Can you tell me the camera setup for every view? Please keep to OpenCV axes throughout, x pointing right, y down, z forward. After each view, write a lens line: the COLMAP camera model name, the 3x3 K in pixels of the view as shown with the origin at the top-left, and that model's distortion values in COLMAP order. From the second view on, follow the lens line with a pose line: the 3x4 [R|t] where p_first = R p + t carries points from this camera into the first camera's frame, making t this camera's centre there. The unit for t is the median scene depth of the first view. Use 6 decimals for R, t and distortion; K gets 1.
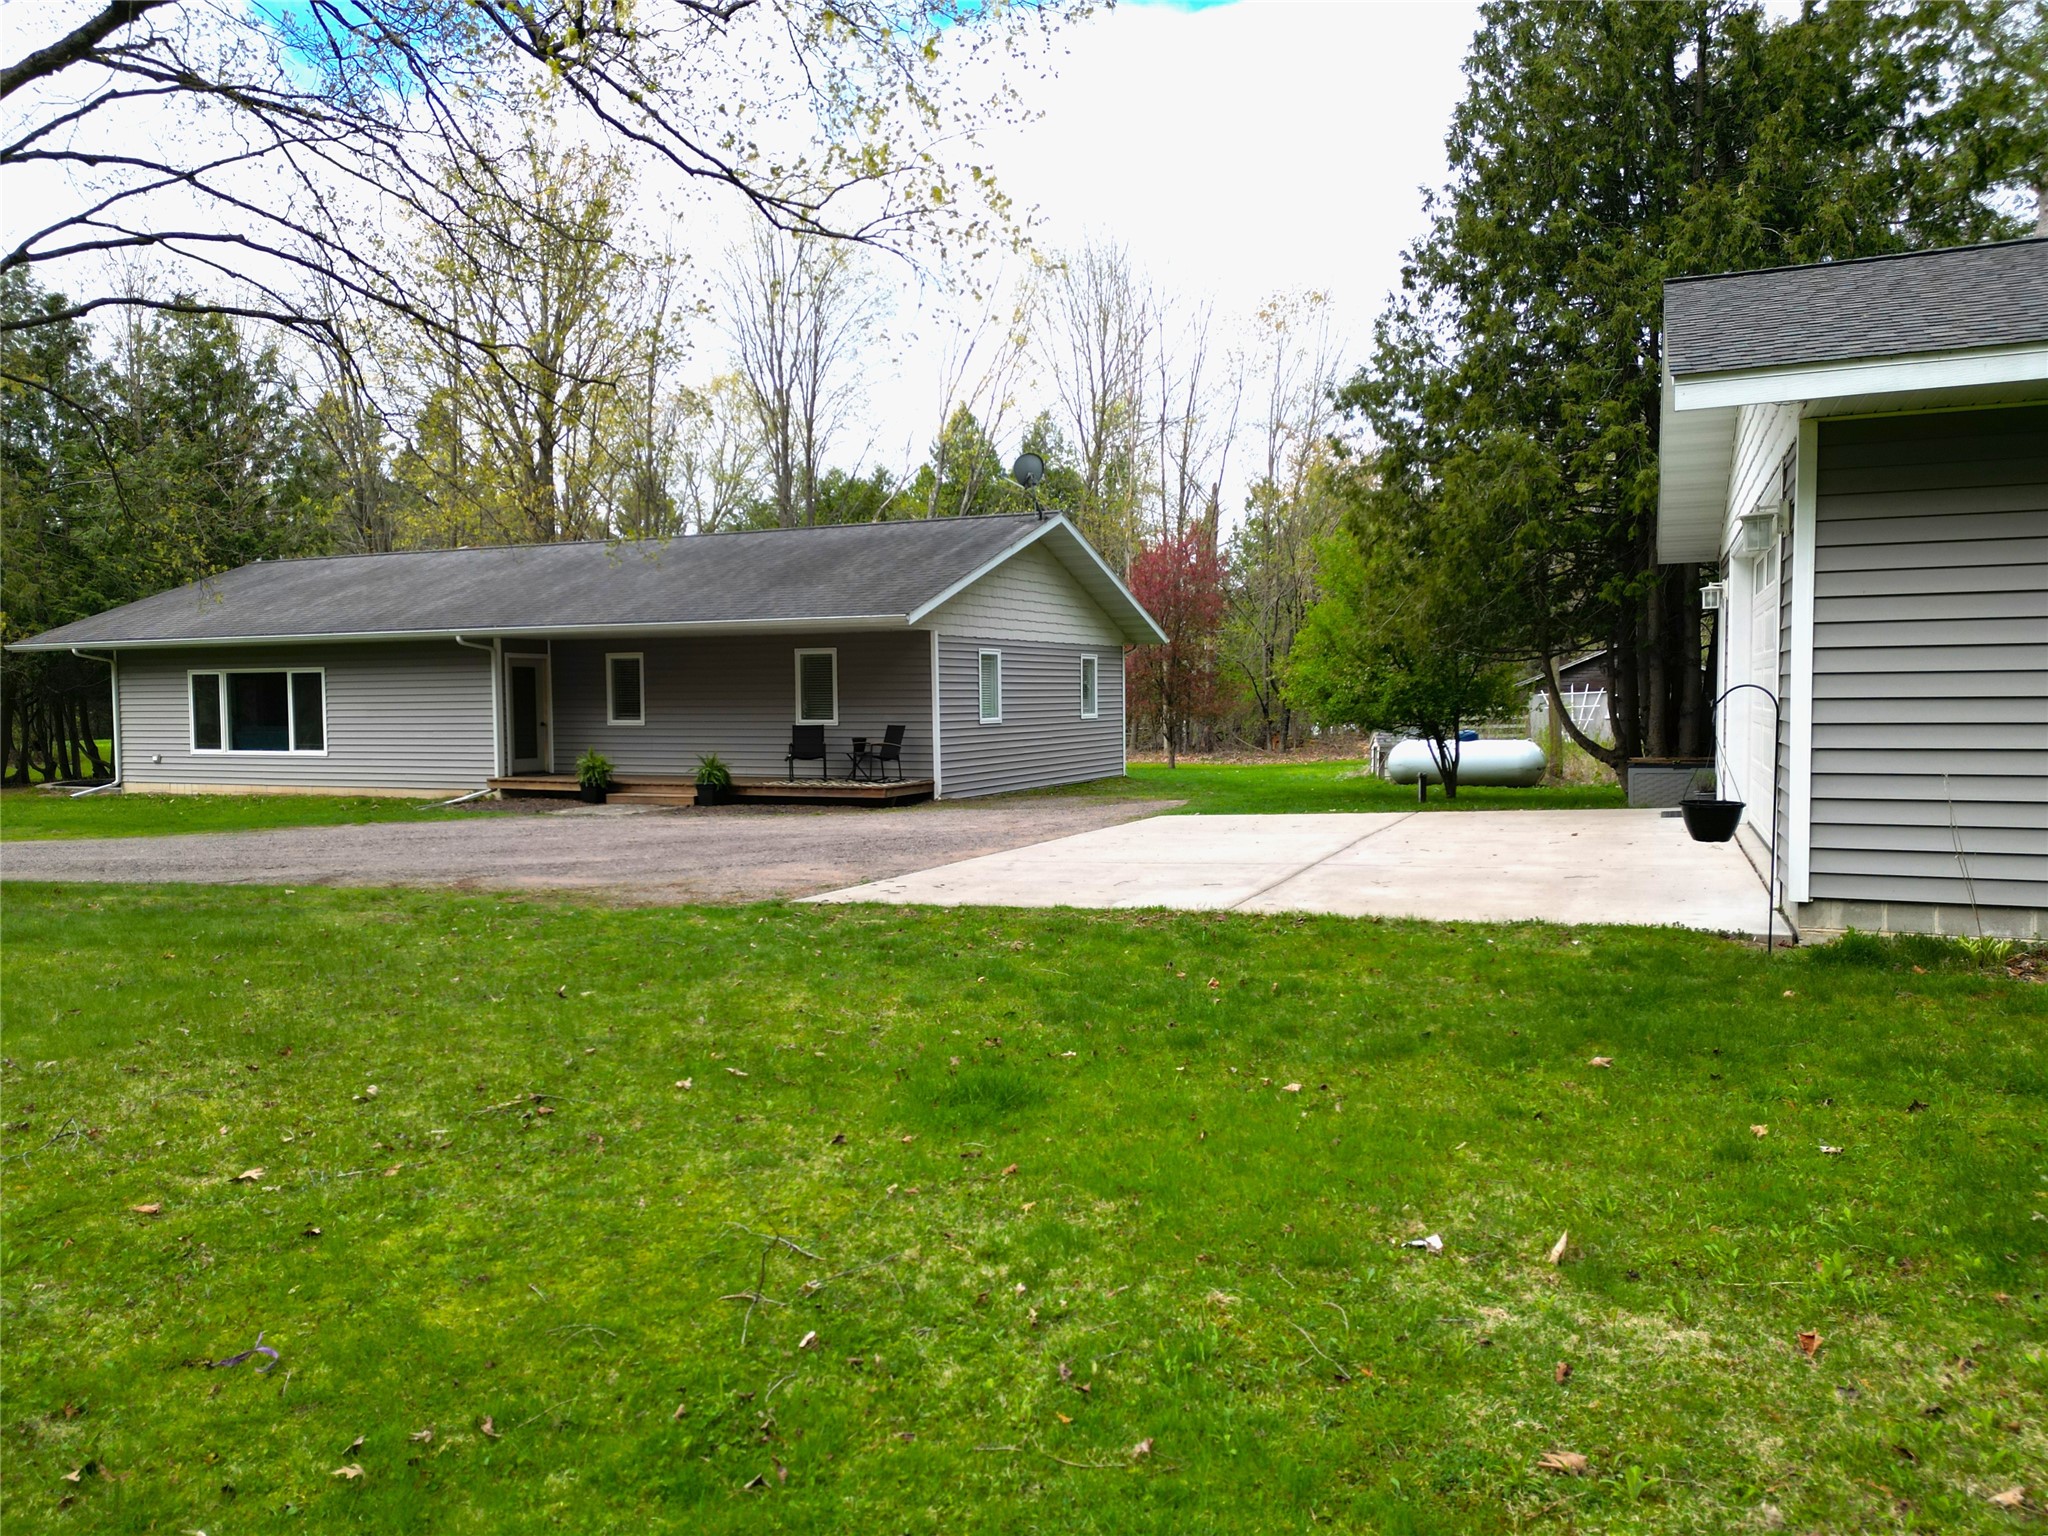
lens RADIAL K [[1452.3, 0, 1019.4], [0, 1452.3, 768.7], [0, 0, 1]] dist [0.073688, -0.016205]
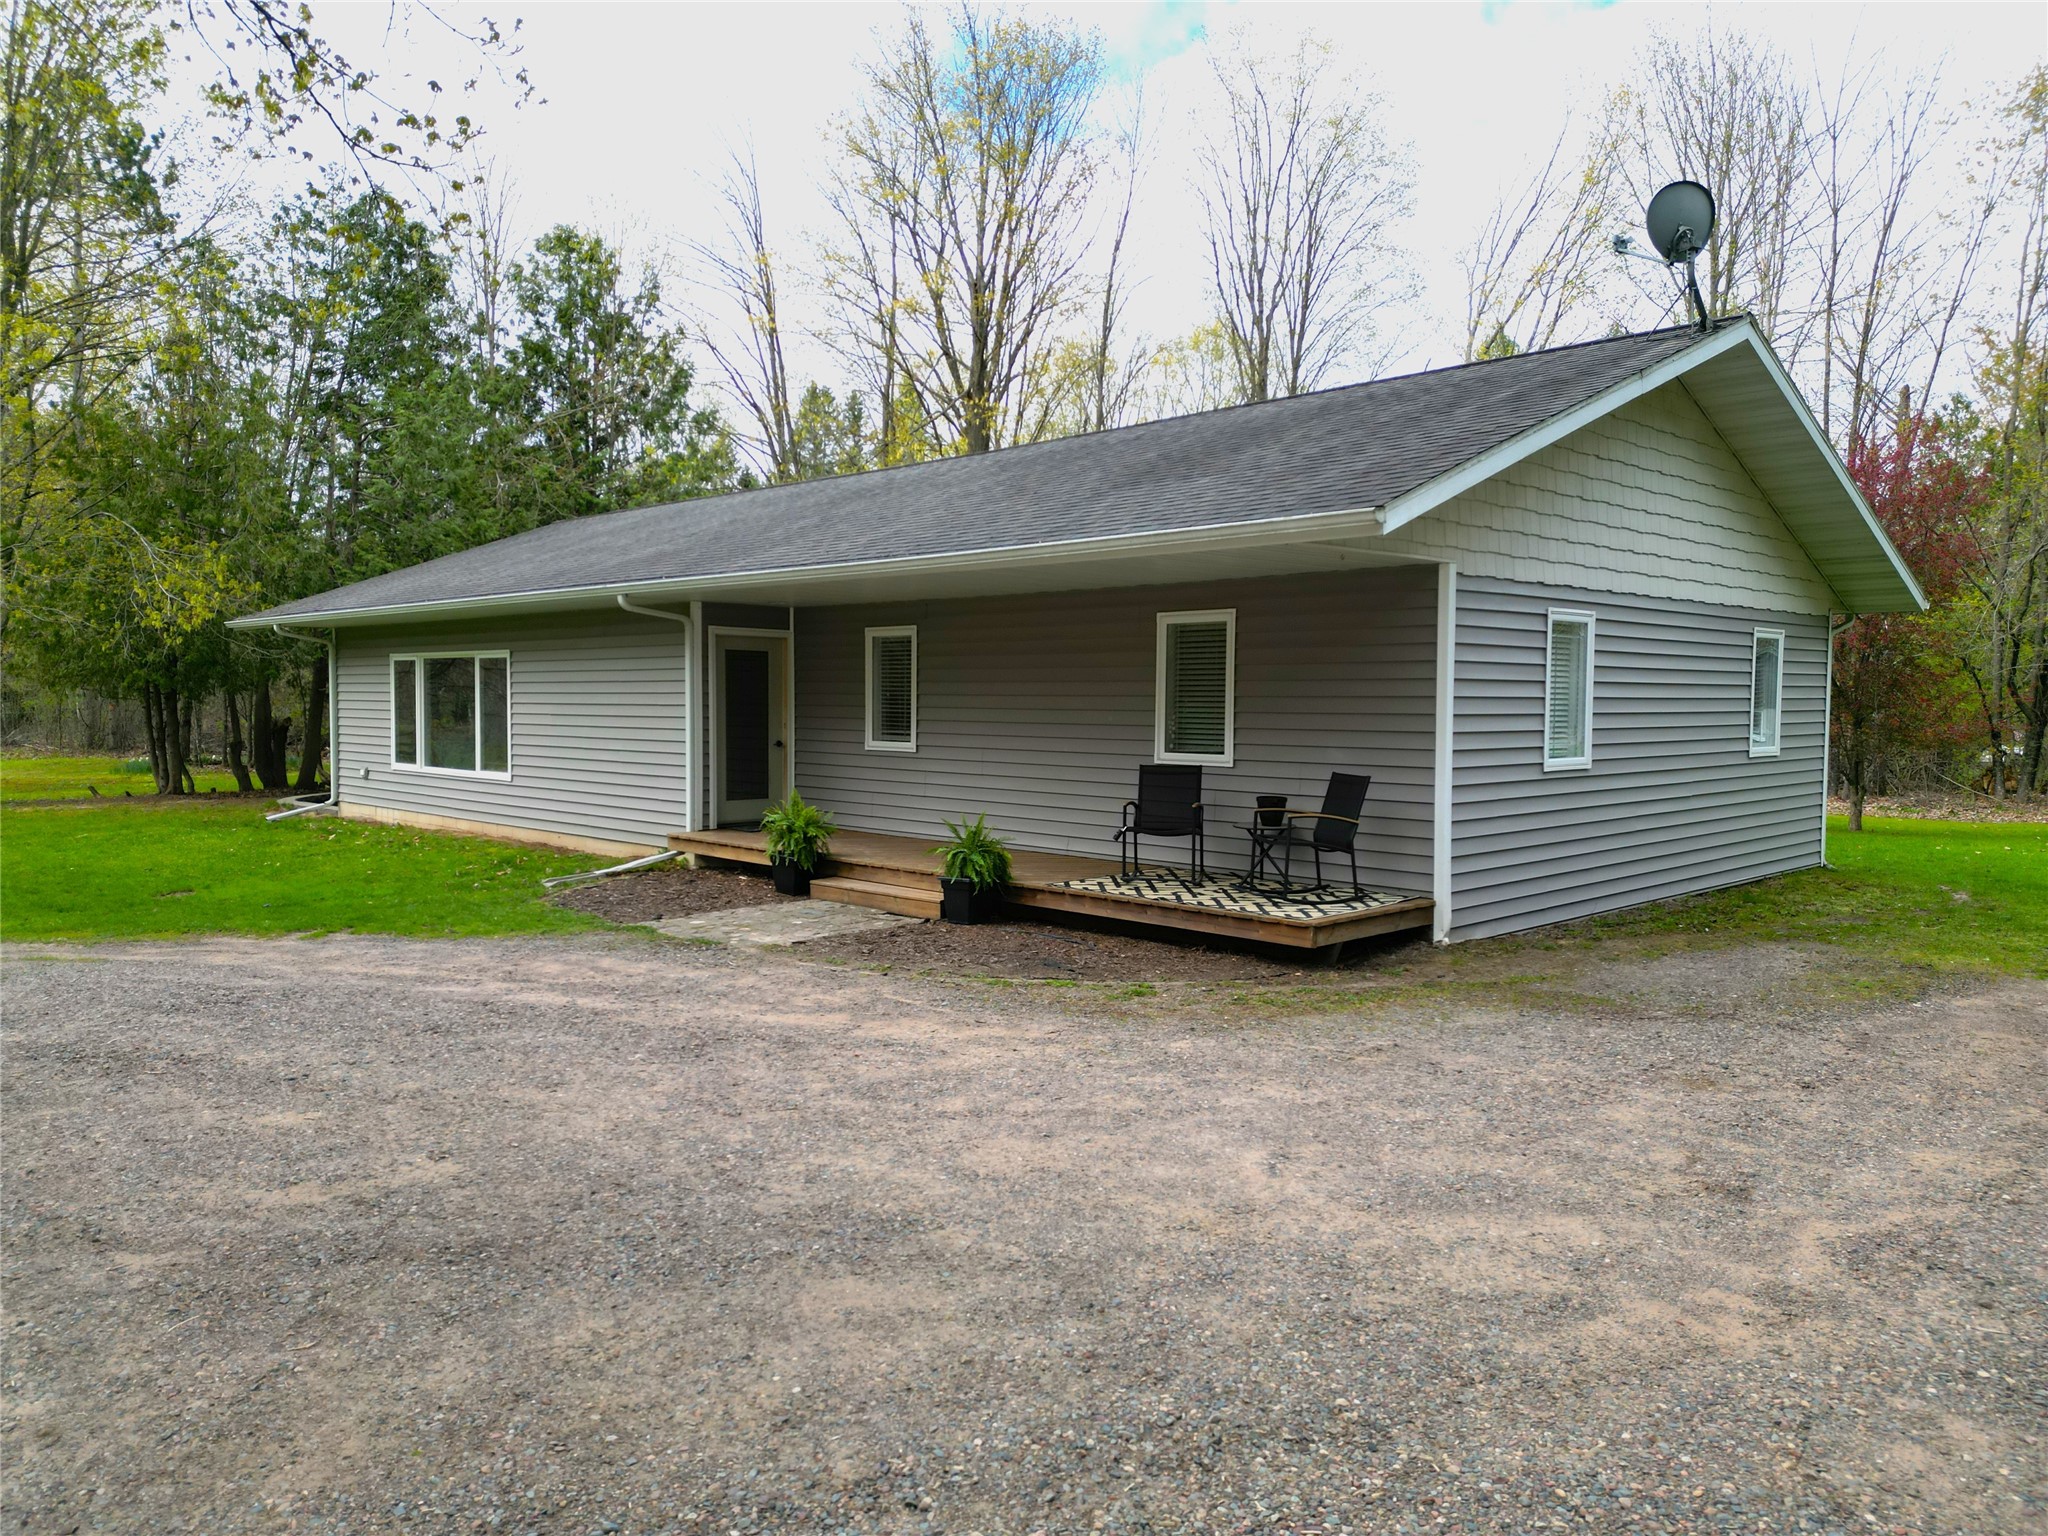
lens RADIAL K [[1452.3, 0, 1013.8], [0, 1452.3, 770.1], [0, 0, 1]] dist [0.073688, -0.016205]
pose [[0.940956, 0.032606, -0.336954, -0.026573], [-0.032297, 0.999457, 0.006525, -0.027040], [0.336983, 0.004743, 0.941499, 0.470390]]
